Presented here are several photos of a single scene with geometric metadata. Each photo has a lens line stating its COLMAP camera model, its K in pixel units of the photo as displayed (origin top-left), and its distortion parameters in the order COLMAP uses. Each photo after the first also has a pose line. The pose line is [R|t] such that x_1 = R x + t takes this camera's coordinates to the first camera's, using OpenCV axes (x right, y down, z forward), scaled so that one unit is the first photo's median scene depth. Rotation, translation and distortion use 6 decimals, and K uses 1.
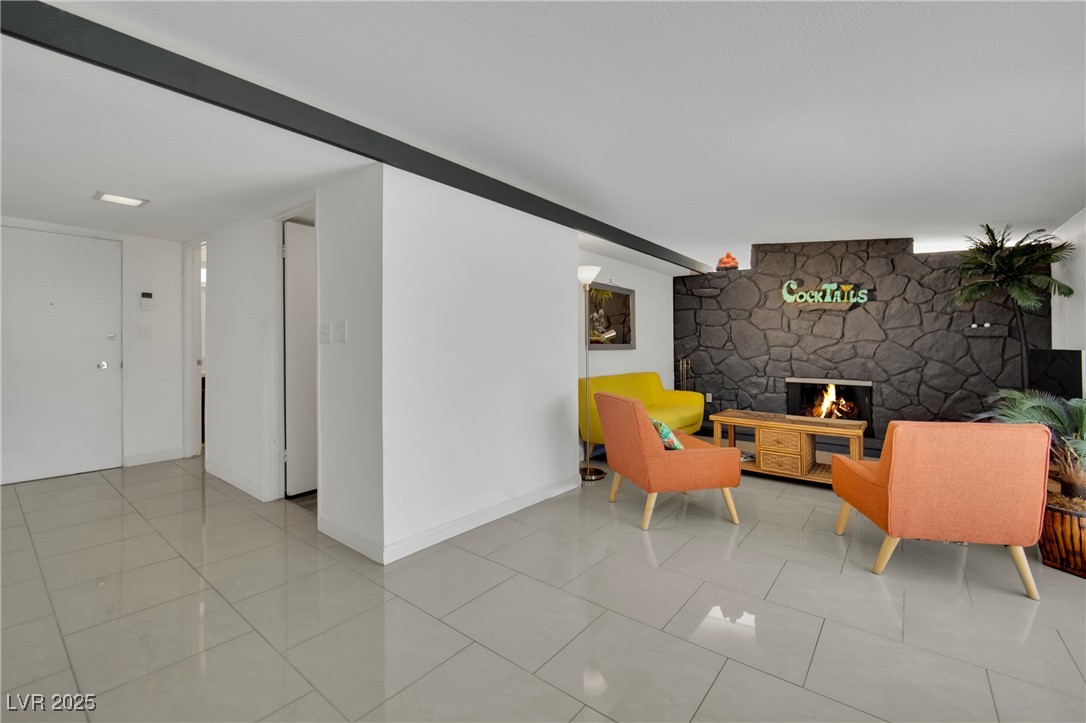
lens RADIAL K [[457.7, 0, 540.8], [0, 457.7, 328.7], [0, 0, 1]] dist [-0.021709, 0.001365]
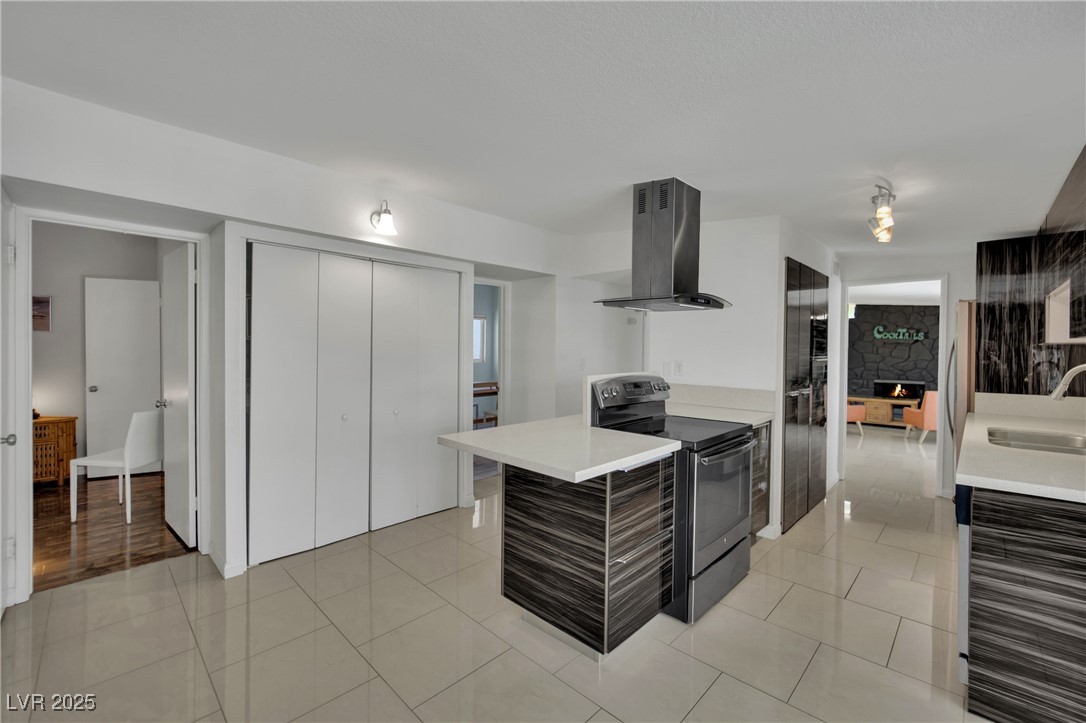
lens RADIAL K [[457.7, 0, 551.6], [0, 457.7, 356.7], [0, 0, 1]] dist [-0.021709, 0.001365]
pose [[0.996879, 0.002544, -0.078909, -0.628053], [0.000851, 0.999076, 0.042960, -0.065603], [0.078945, -0.042893, 0.995956, -0.929912]]
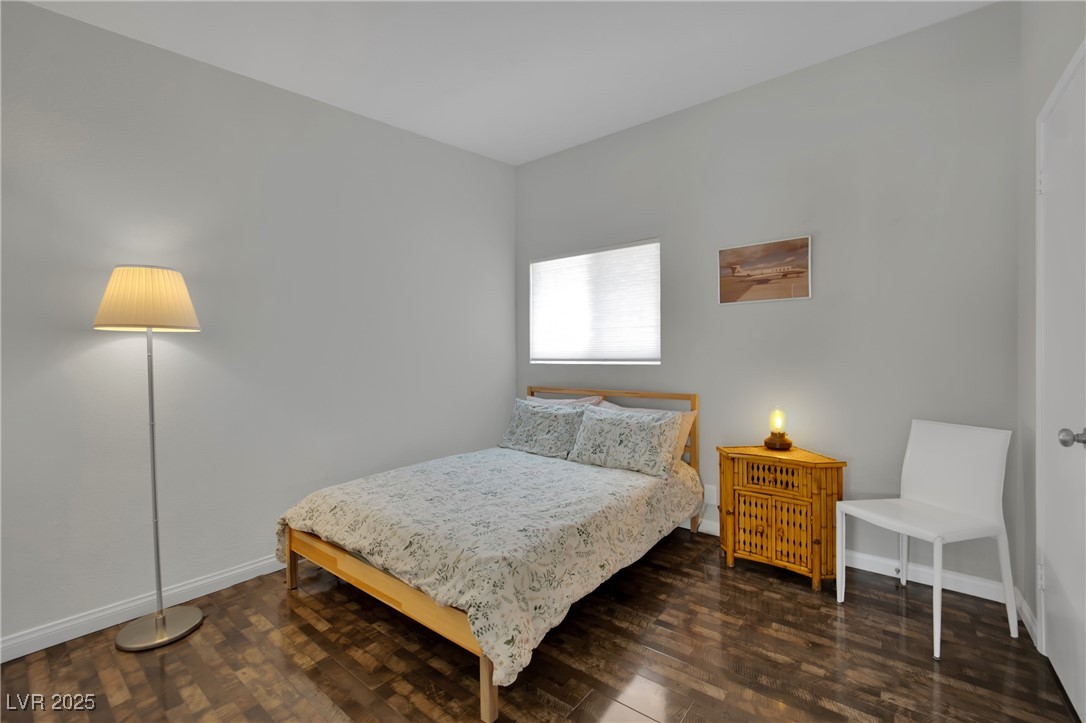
lens RADIAL K [[457.7, 0, 537.0], [0, 457.7, 355.4], [0, 0, 1]] dist [-0.021709, 0.001365]
pose [[0.009291, -0.005795, -0.999940, -1.100097], [0.027219, 0.999614, -0.005540, -0.028127], [0.999586, -0.027166, 0.009445, -0.512070]]
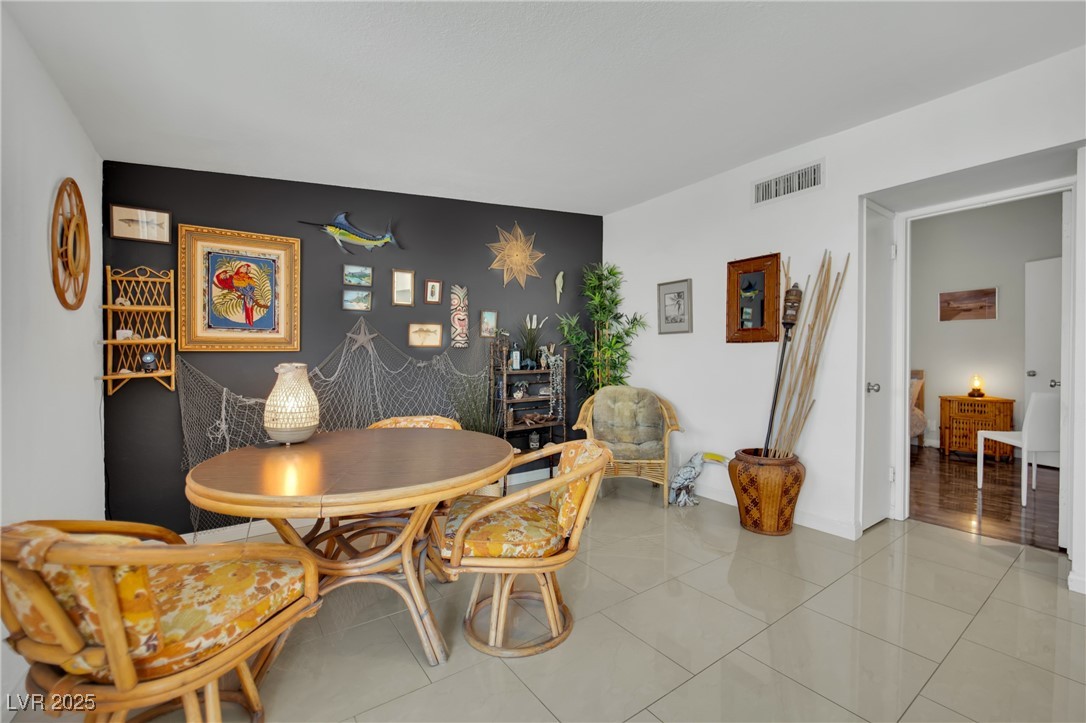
lens RADIAL K [[457.7, 0, 550.3], [0, 457.7, 359.9], [0, 0, 1]] dist [-0.021709, 0.001365]
pose [[-0.271042, 0.000138, -0.962567, -0.516385], [0.025537, 0.999649, -0.007048, -0.017176], [0.962229, -0.026492, -0.270951, -0.813304]]
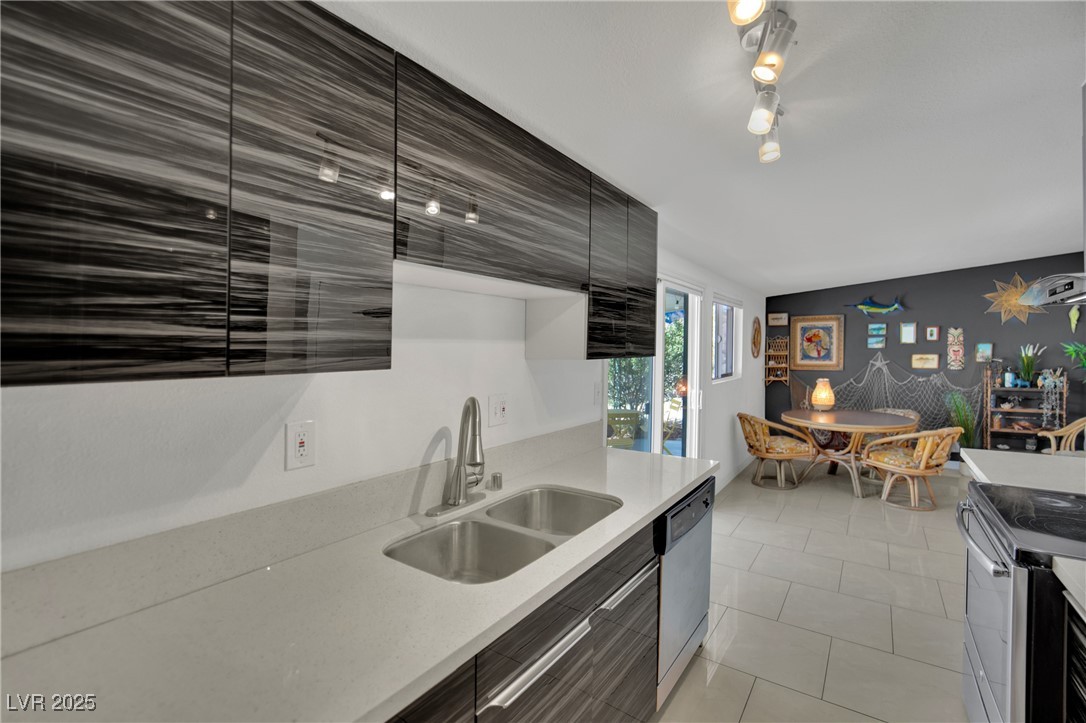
lens RADIAL K [[457.7, 0, 552.7], [0, 457.7, 363.0], [0, 0, 1]] dist [-0.021709, 0.001365]
pose [[-0.998116, -0.001265, -0.061349, -0.175882], [-0.001364, 0.999998, 0.001574, -0.059901], [0.061347, 0.001654, -0.998115, -0.167155]]
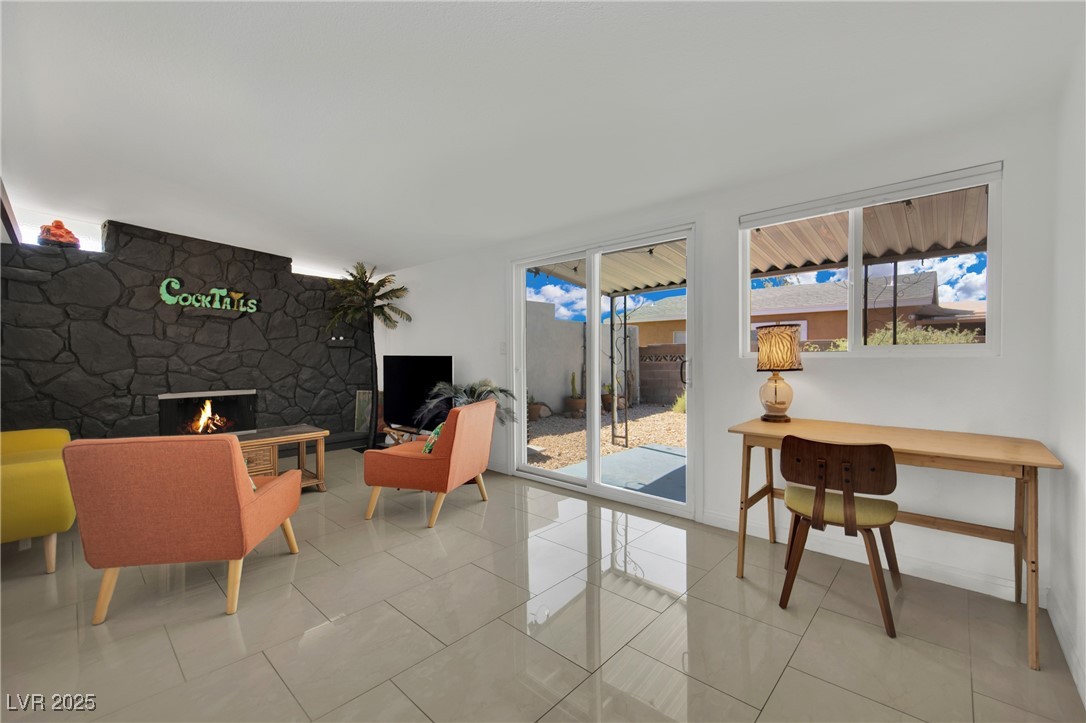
lens RADIAL K [[457.7, 0, 549.7], [0, 457.7, 358.2], [0, 0, 1]] dist [-0.021709, 0.001365]
pose [[0.073718, -0.017695, 0.997122, -0.241093], [-0.028819, 0.999387, 0.019865, 0.005241], [-0.996863, -0.030201, 0.073163, 0.248940]]
